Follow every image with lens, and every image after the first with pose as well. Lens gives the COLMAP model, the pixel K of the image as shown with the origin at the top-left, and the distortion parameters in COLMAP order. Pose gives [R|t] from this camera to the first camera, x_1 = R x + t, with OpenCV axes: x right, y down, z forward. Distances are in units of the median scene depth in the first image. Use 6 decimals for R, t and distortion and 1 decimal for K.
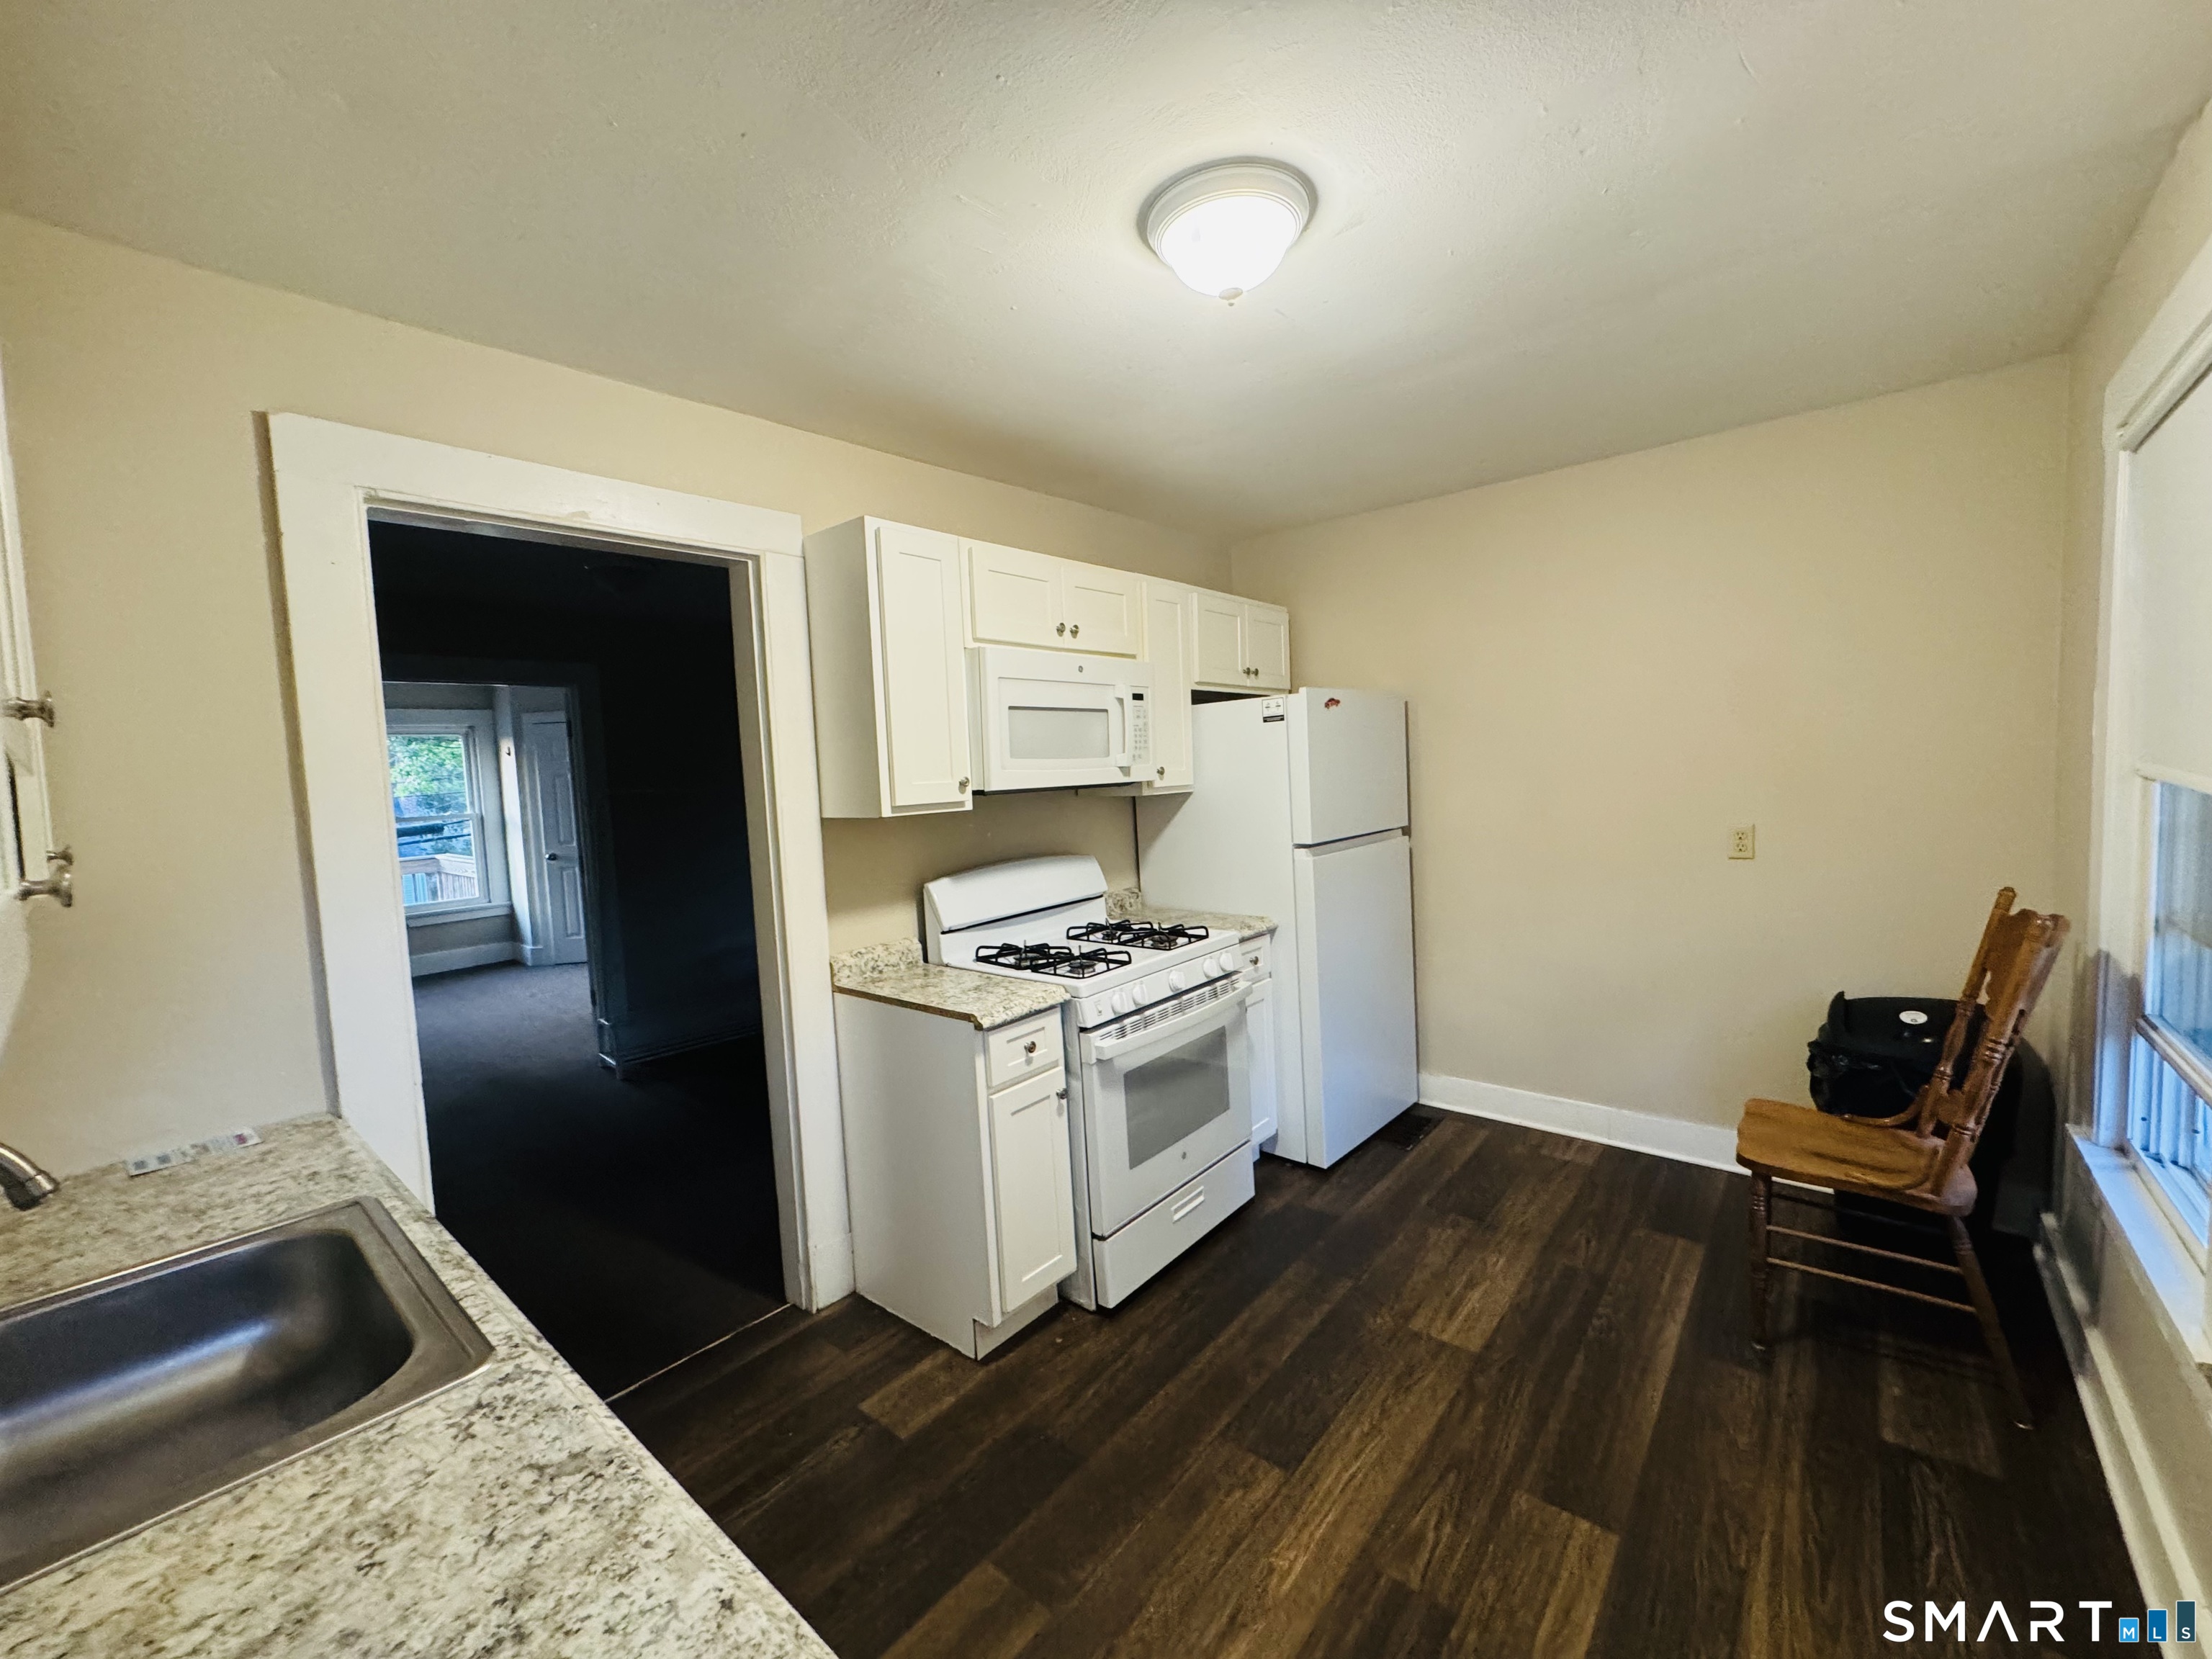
lens RADIAL K [[884.6, 0, 1105.5], [0, 884.6, 830.0], [0, 0, 1]] dist [-0.000549, 0.000000]
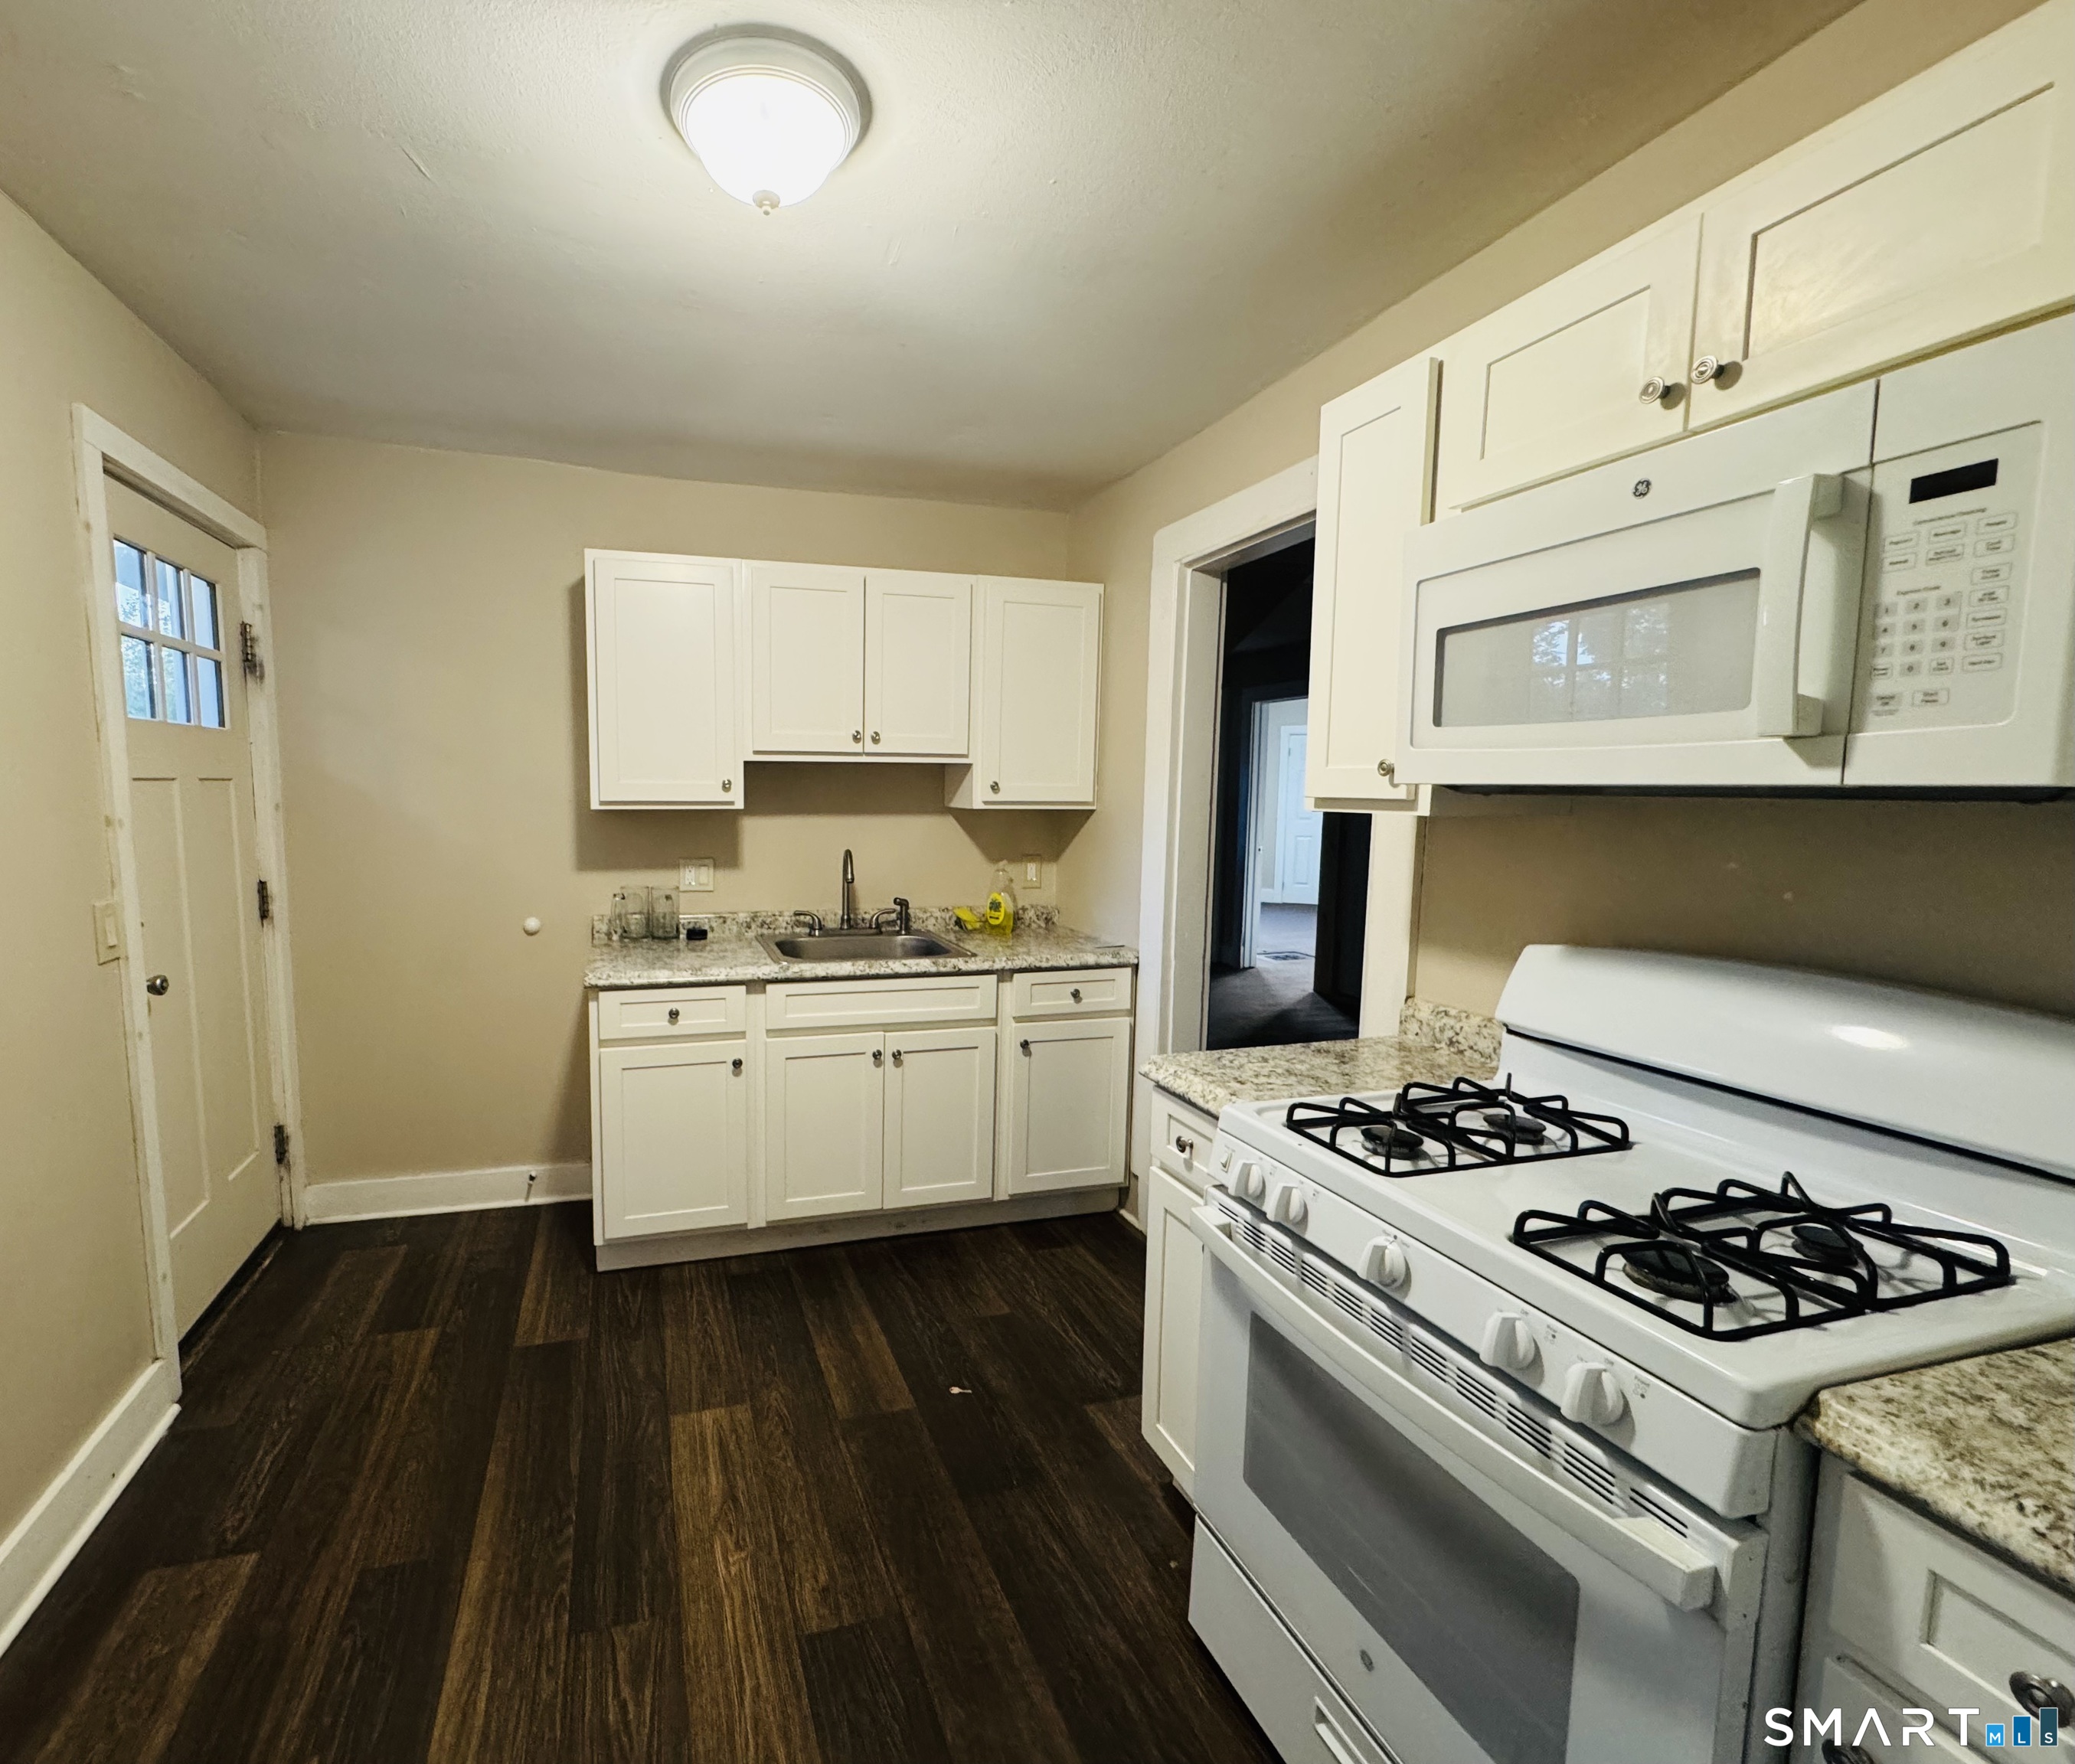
lens RADIAL K [[957.8, 0, 902.5], [0, 957.8, 883.2], [0, 0, 1]] dist [0.000317, 0.000071]
pose [[-0.560101, 0.128486, -0.818400, 0.811333], [-0.034176, 0.983475, 0.177792, -0.114620], [0.827719, 0.127551, -0.546454, 1.515428]]
